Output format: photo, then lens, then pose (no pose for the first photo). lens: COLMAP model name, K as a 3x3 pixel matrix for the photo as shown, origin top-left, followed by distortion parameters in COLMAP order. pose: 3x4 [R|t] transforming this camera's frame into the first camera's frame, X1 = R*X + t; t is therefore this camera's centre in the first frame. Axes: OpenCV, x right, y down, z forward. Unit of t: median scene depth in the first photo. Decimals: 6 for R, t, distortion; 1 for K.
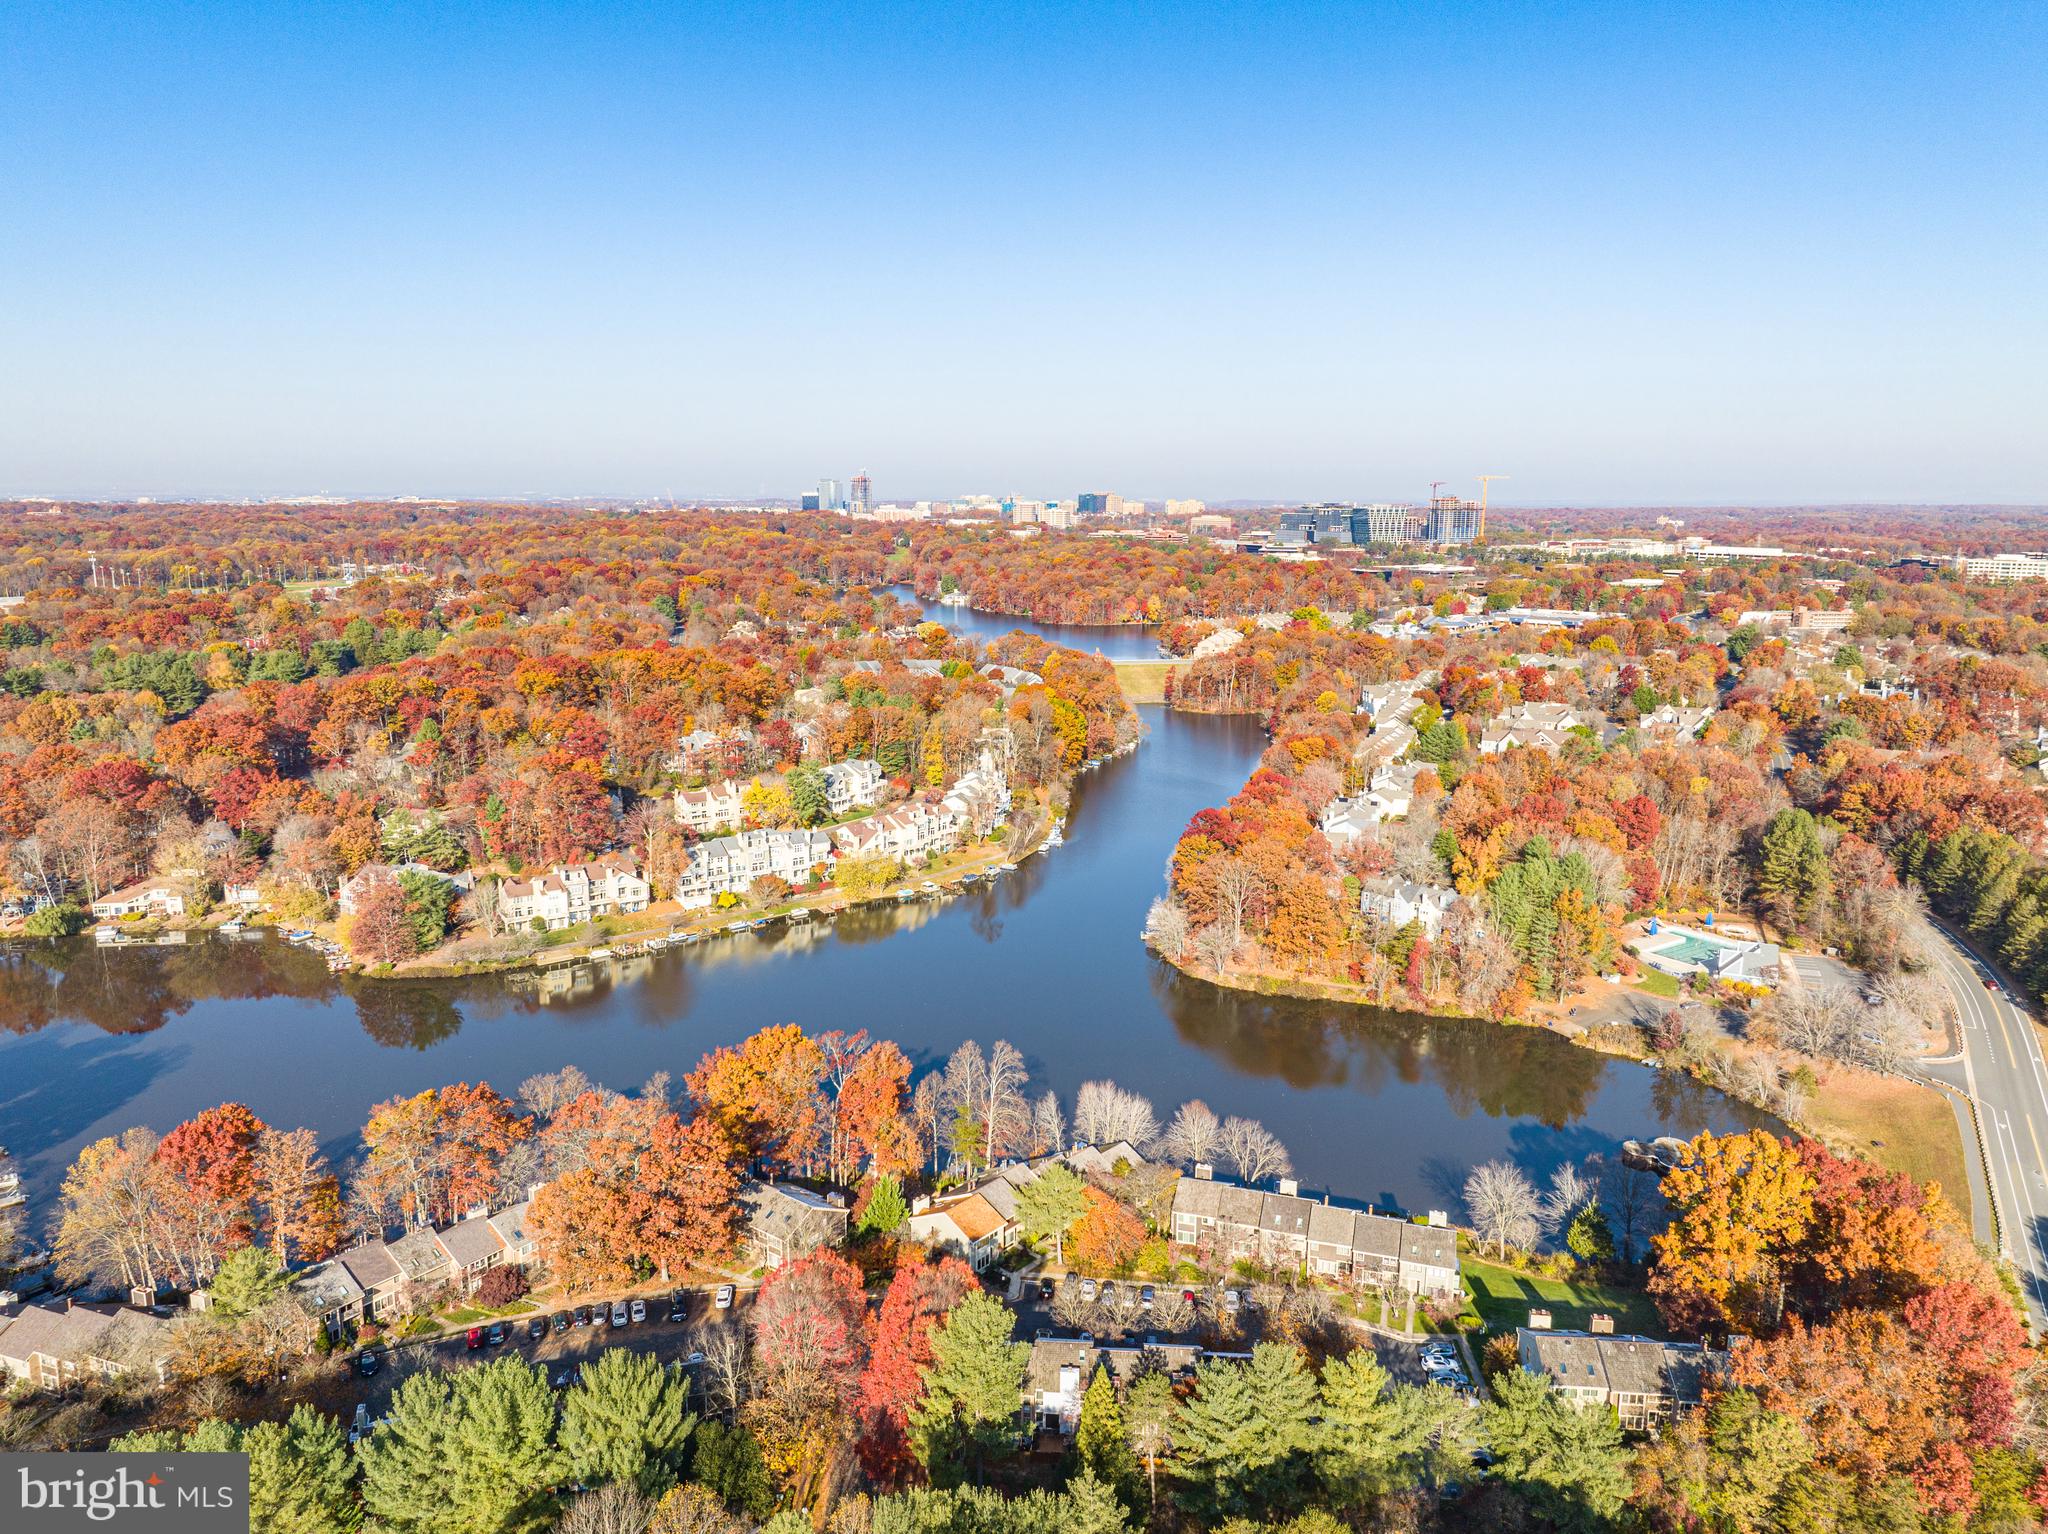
lens RADIAL K [[1424.8, 0, 1029.3], [0, 1424.8, 760.2], [0, 0, 1]] dist [0.015376, -0.022638]
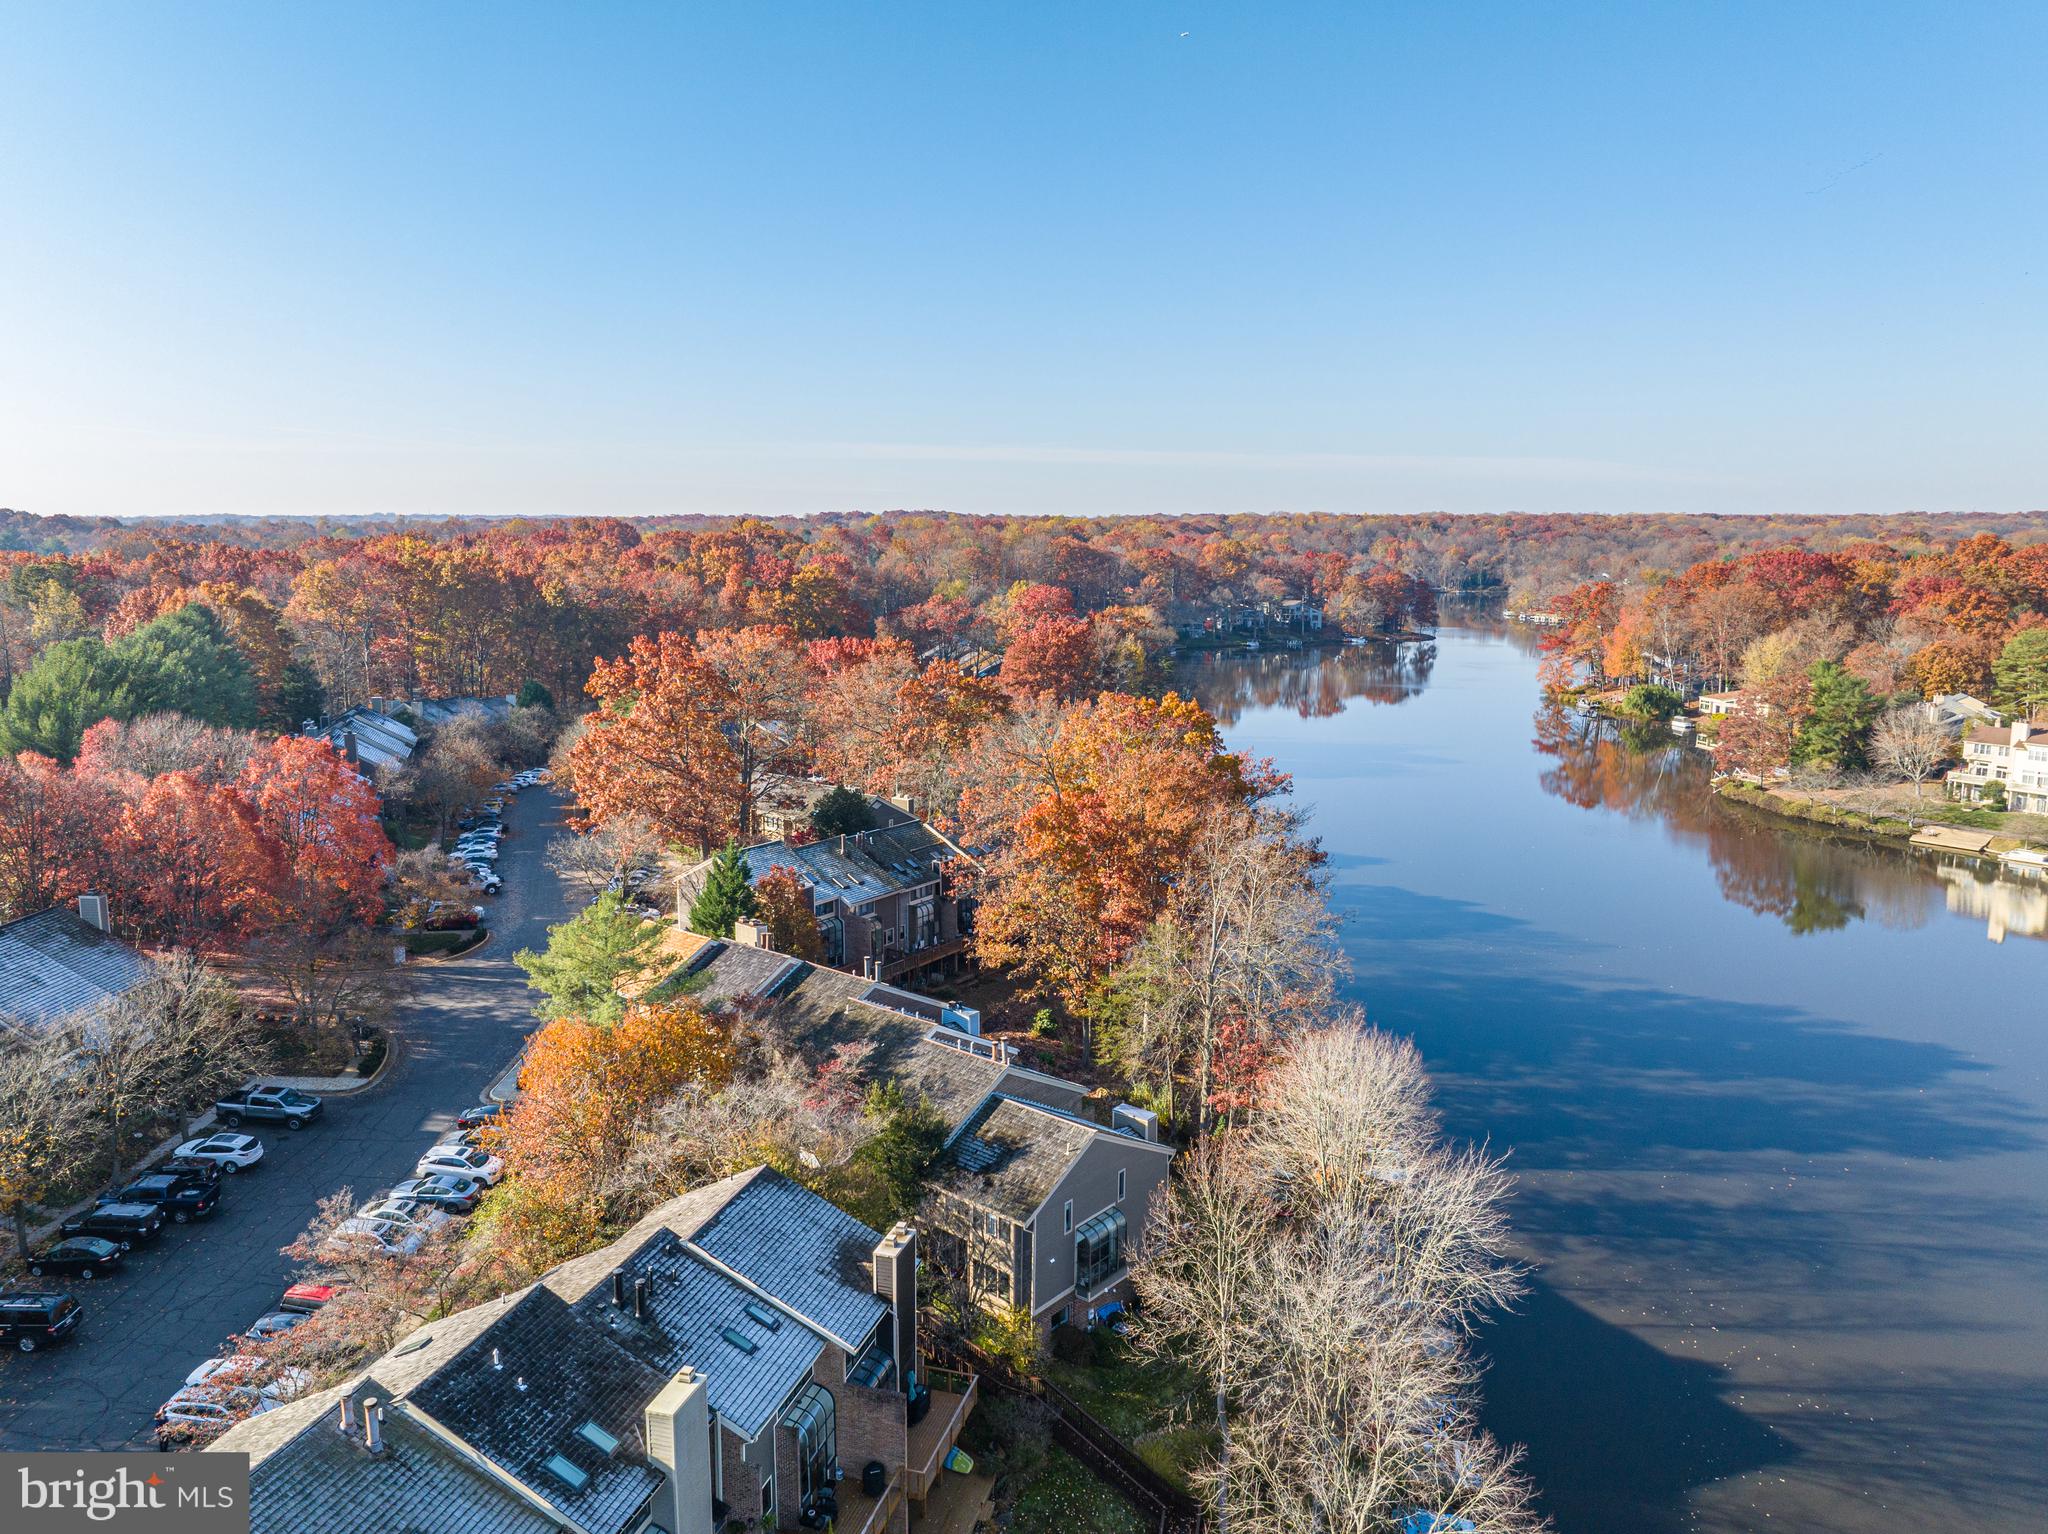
lens RADIAL K [[1434.4, 0, 1027.8], [0, 1434.4, 756.0], [0, 0, 1]] dist [-0.005564, -0.011724]
pose [[0.011194, 0.150036, -0.988617, 0.201407], [-0.187524, 0.971453, 0.145308, 0.080399], [0.982196, 0.183762, 0.039010, 0.530178]]
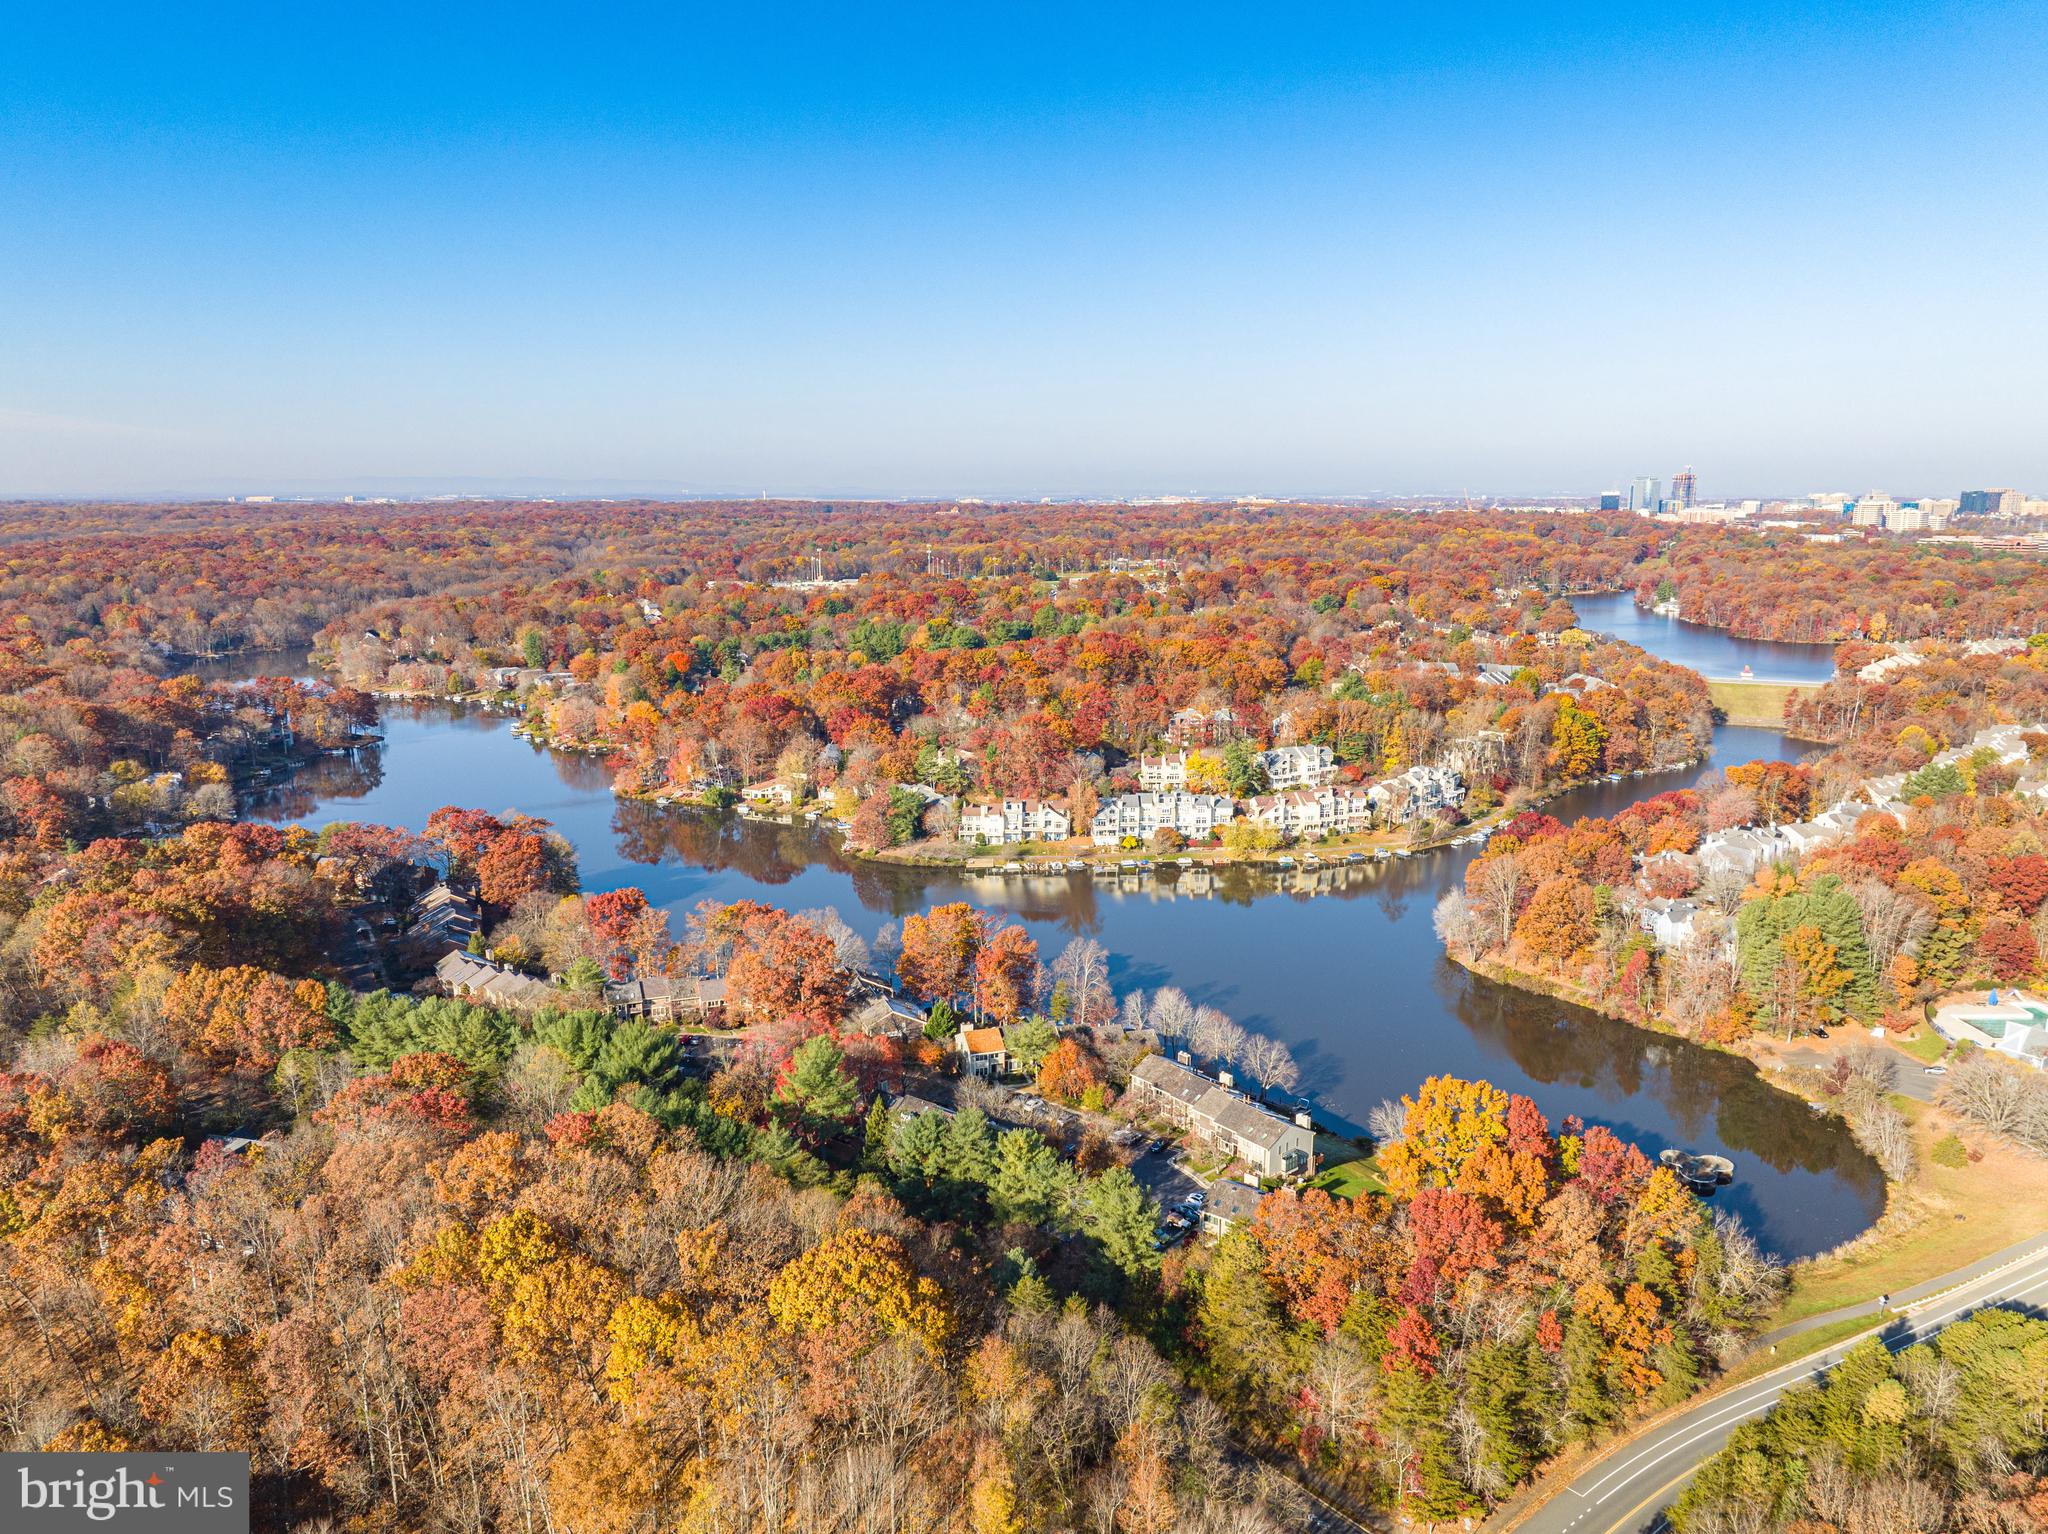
lens RADIAL K [[1424.8, 0, 1029.3], [0, 1424.8, 760.2], [0, 0, 1]] dist [0.015376, -0.022638]
pose [[0.841377, 0.095863, -0.531878, 0.349309], [-0.095033, 0.995051, 0.029009, 0.000177], [0.532027, 0.026139, 0.846324, -0.083118]]
